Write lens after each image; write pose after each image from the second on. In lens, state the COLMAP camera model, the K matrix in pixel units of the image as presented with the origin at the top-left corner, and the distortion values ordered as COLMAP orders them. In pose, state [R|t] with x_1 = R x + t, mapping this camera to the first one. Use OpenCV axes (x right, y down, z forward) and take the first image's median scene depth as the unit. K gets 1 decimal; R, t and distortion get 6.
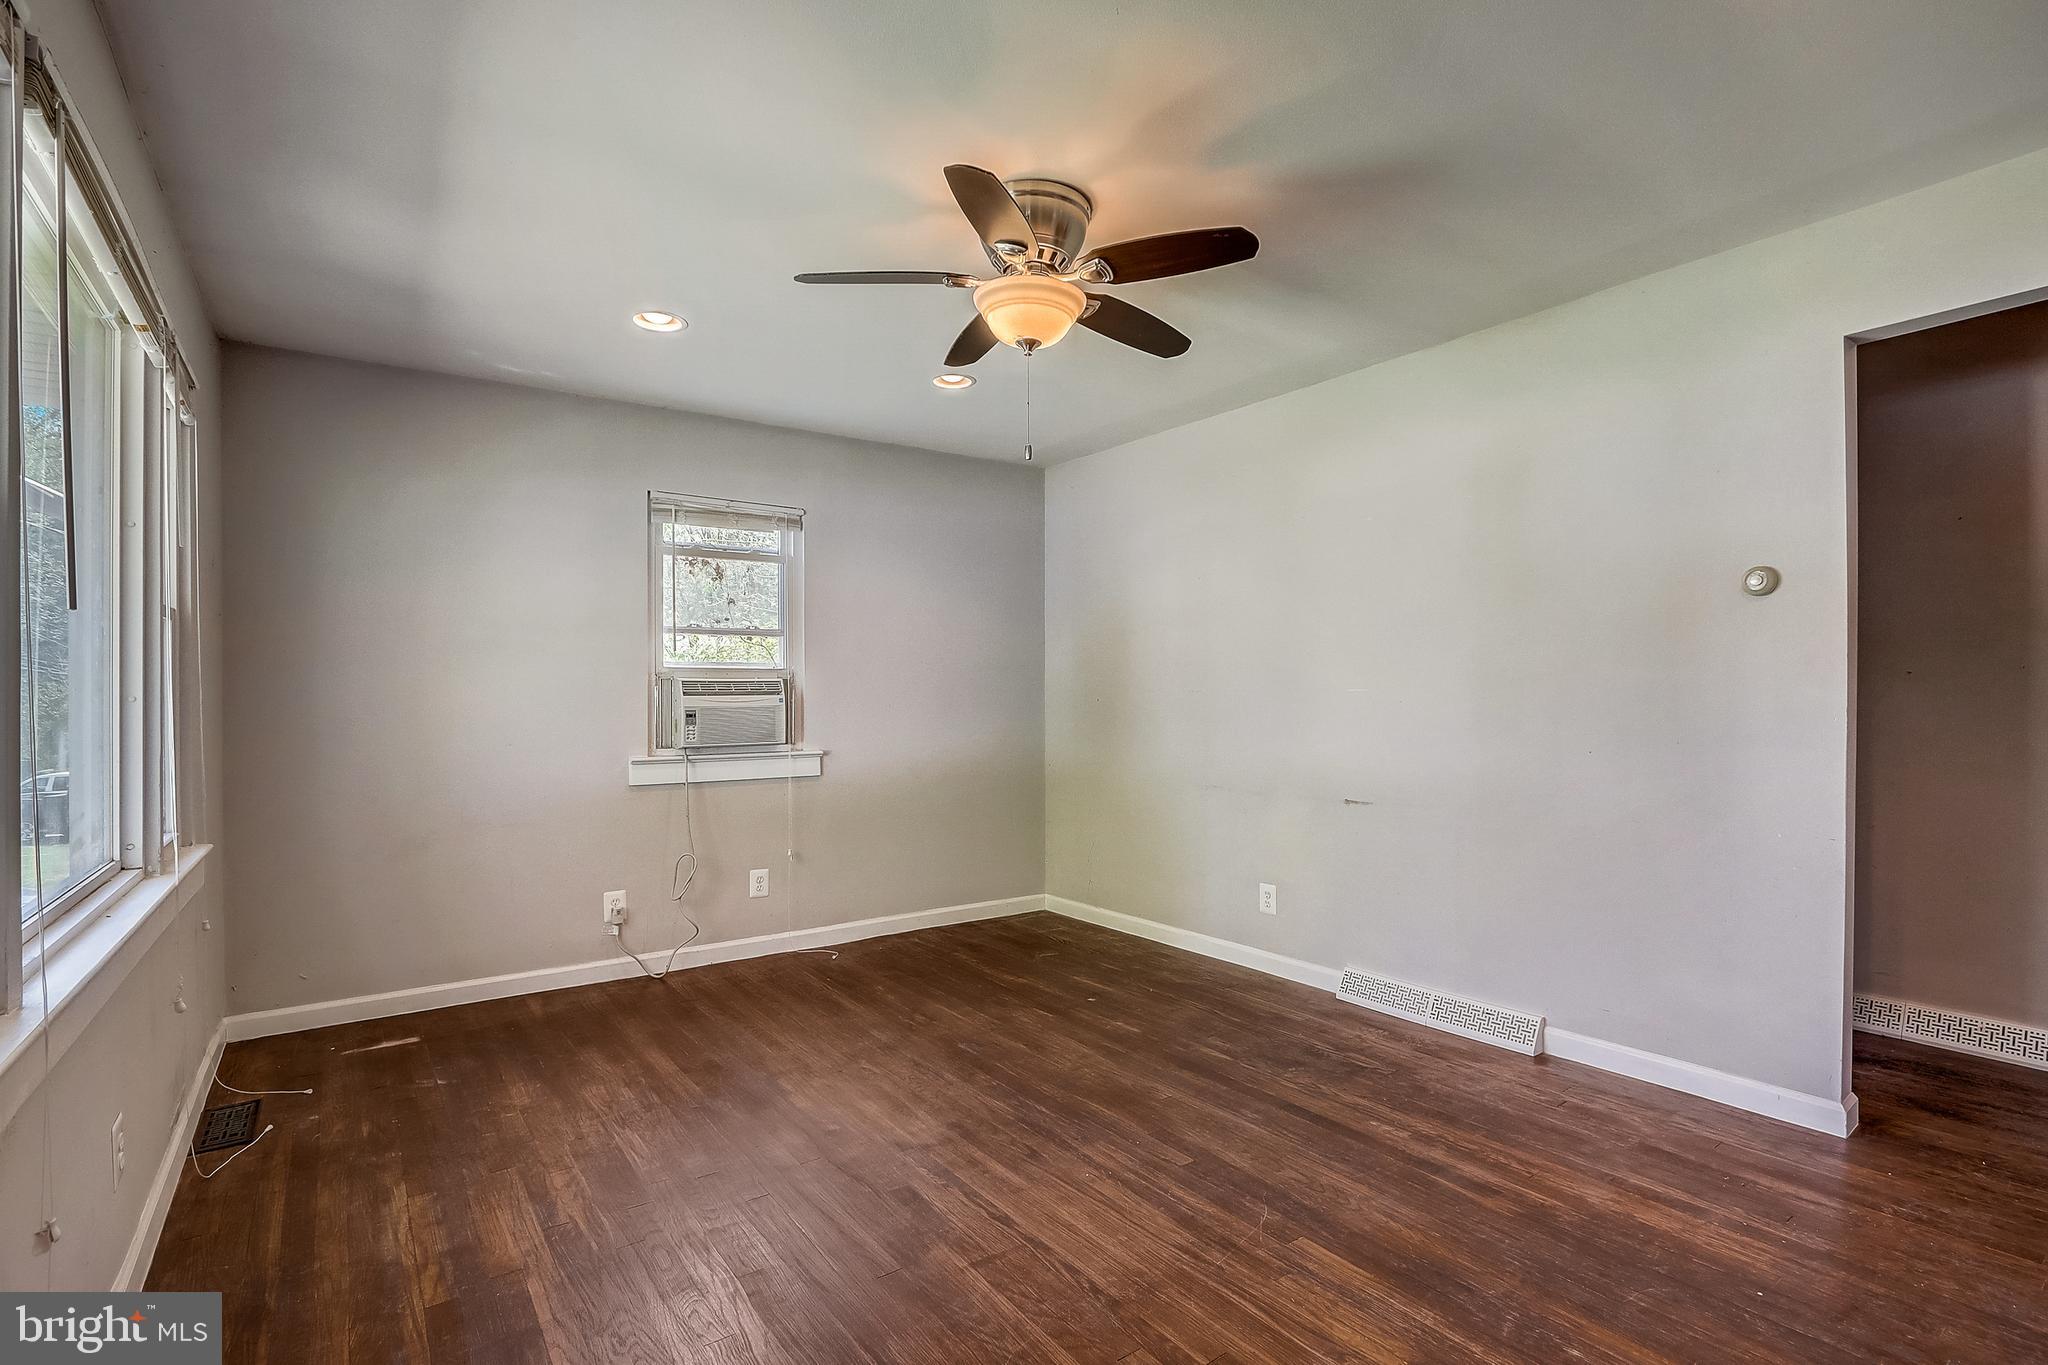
lens RADIAL K [[960.4, 0, 1051.8], [0, 960.4, 709.0], [0, 0, 1]] dist [-0.023546, 0.005833]
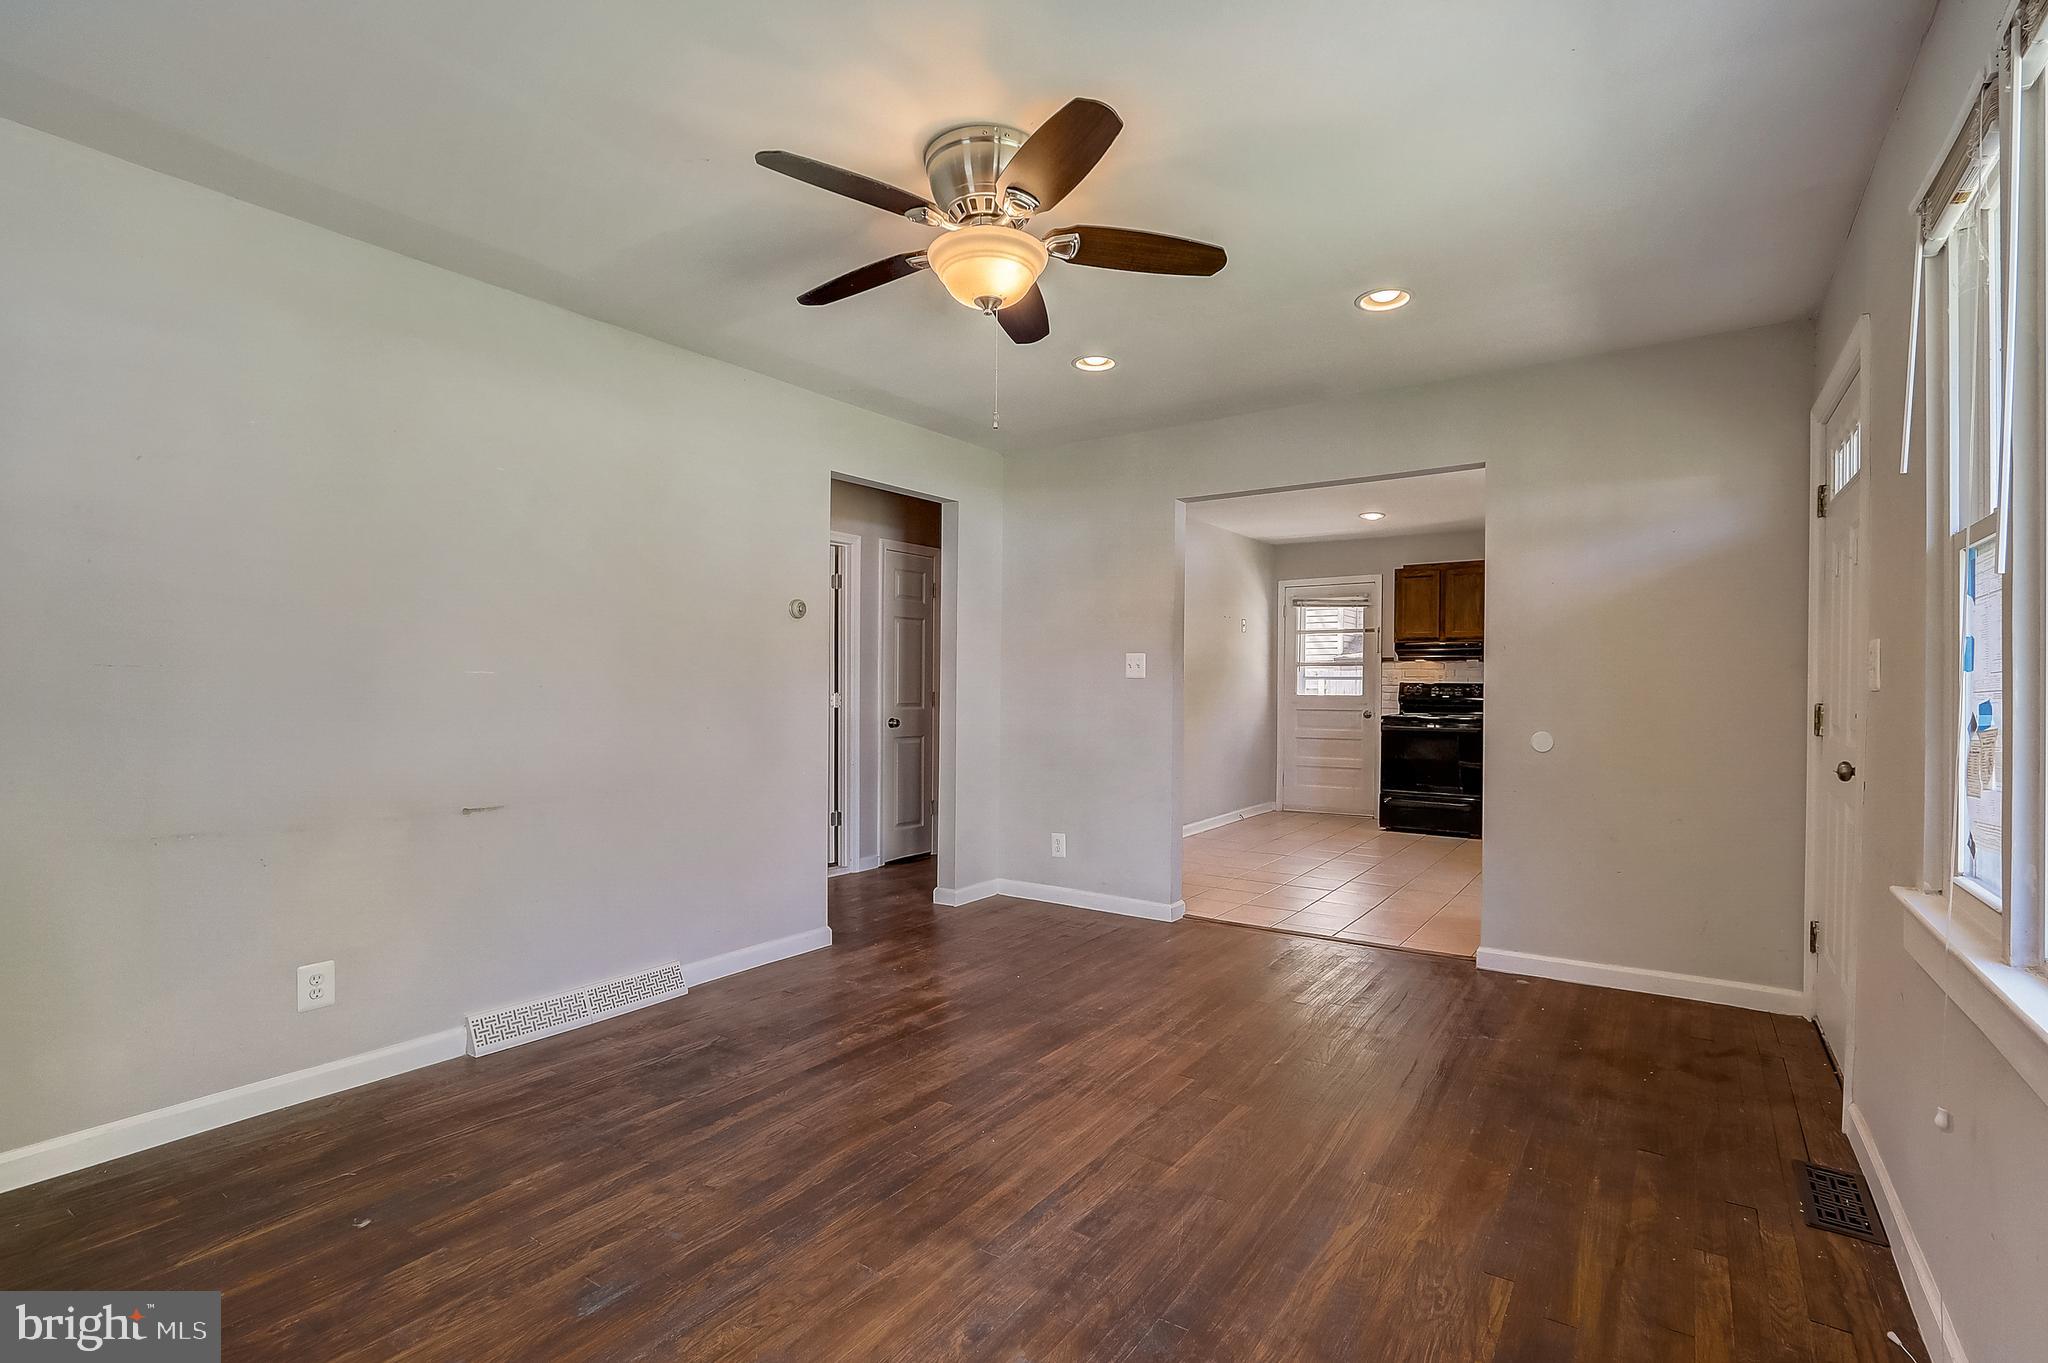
lens RADIAL K [[960.4, 0, 1027.3], [0, 960.4, 686.0], [0, 0, 1]] dist [-0.023546, 0.005833]
pose [[-0.326004, 0.005134, 0.945354, -0.658830], [0.009402, 0.999953, -0.002188, -0.002100], [-0.945322, 0.008175, -0.326037, 0.894306]]
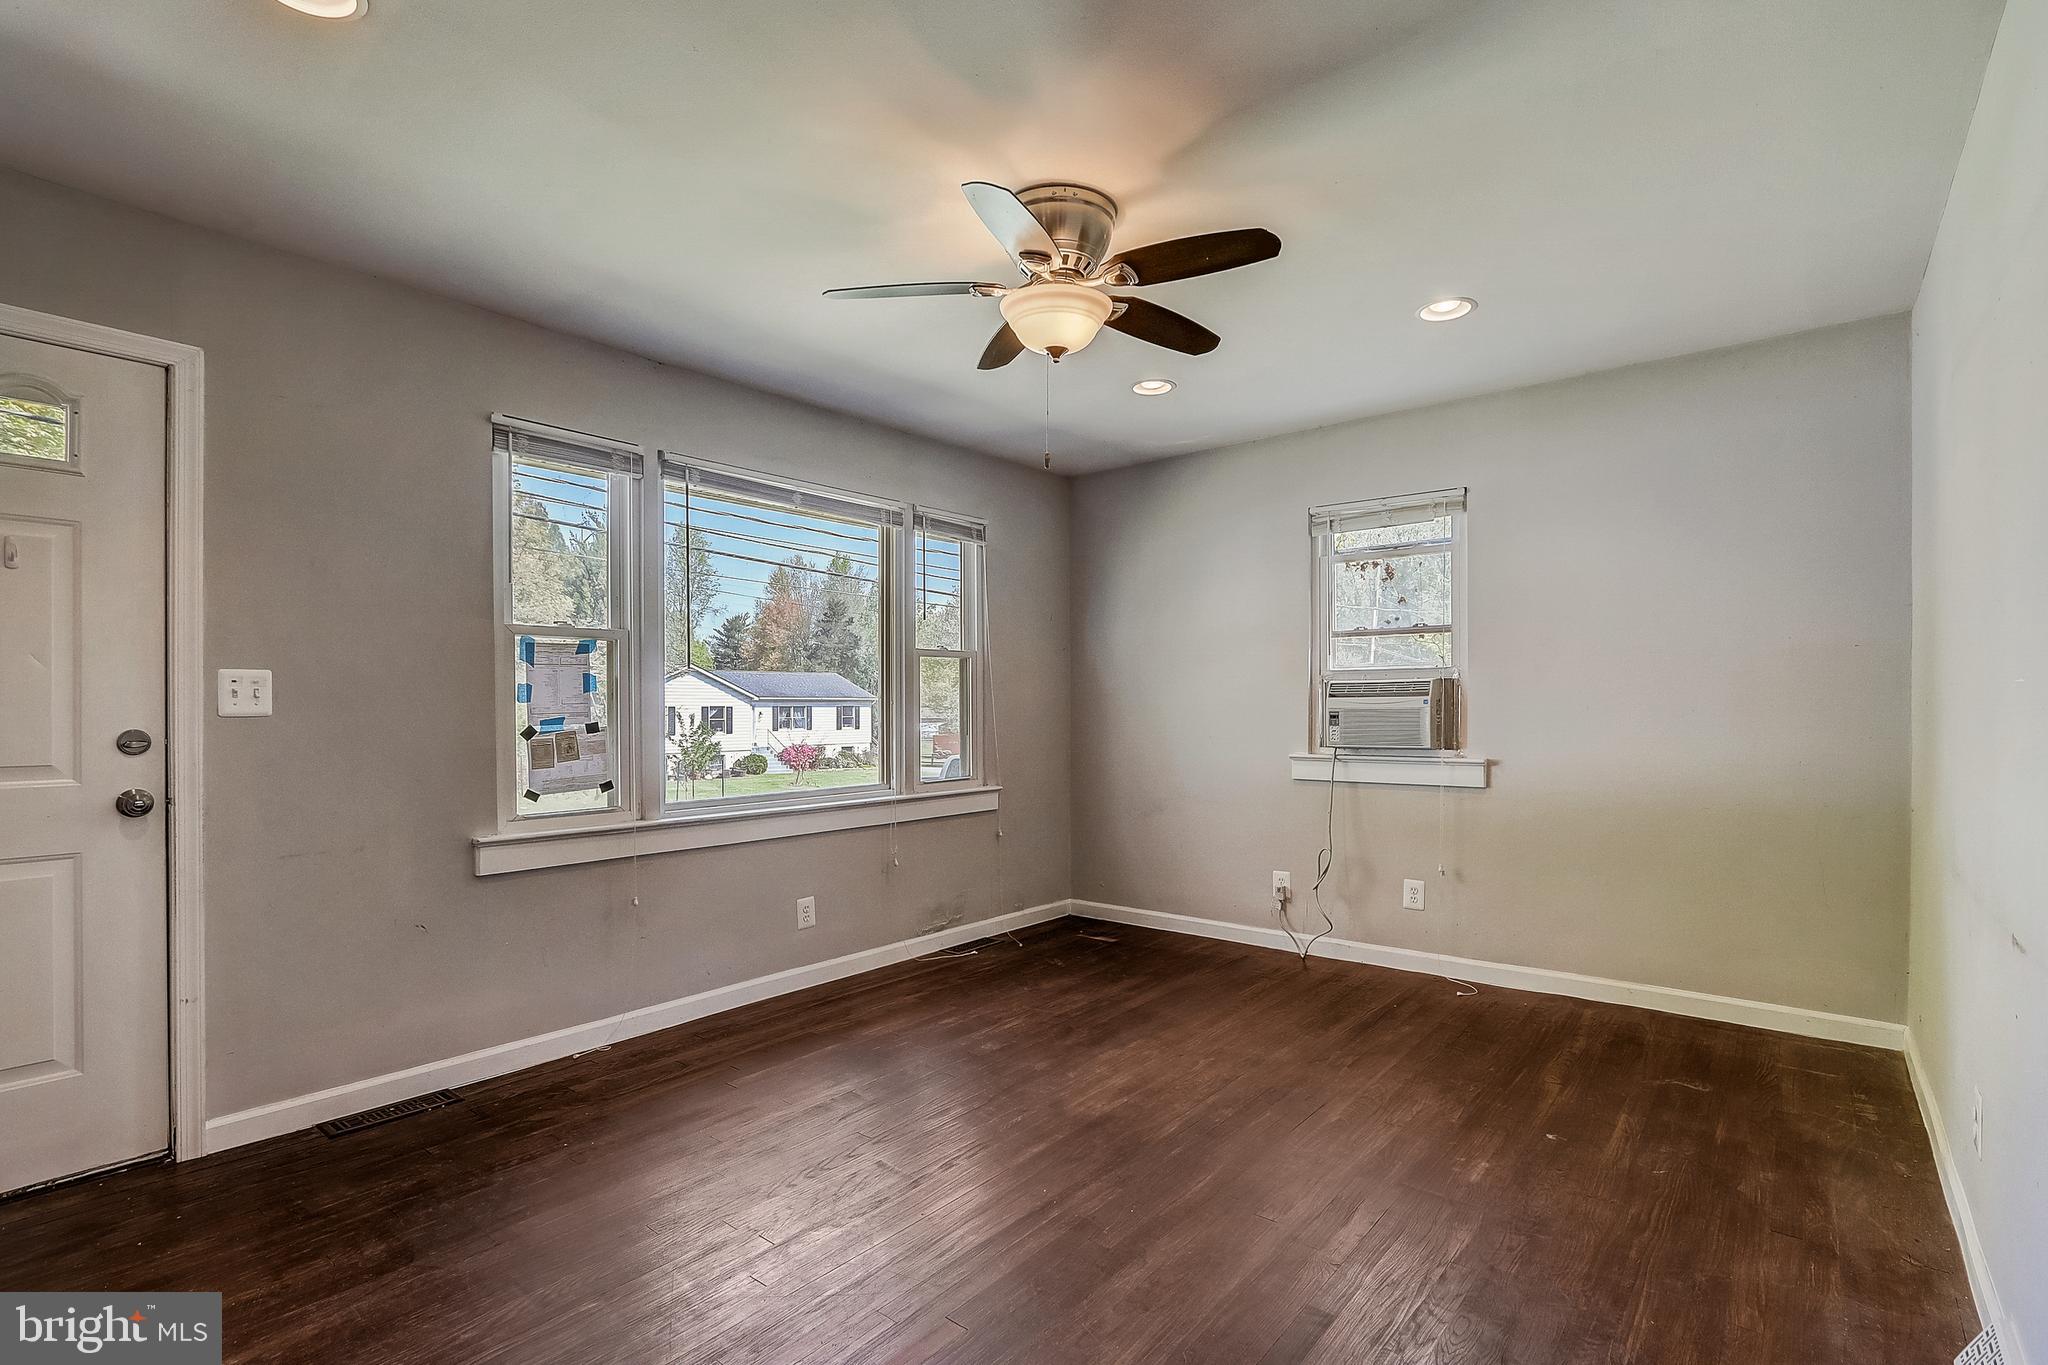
lens RADIAL K [[960.4, 0, 1020.6], [0, 960.4, 706.7], [0, 0, 1]] dist [-0.023546, 0.005833]
pose [[0.237662, 0.005957, -0.971330, 0.672936], [-0.005112, 0.999975, 0.004882, -0.008605], [0.971335, 0.003805, 0.237686, 0.511196]]
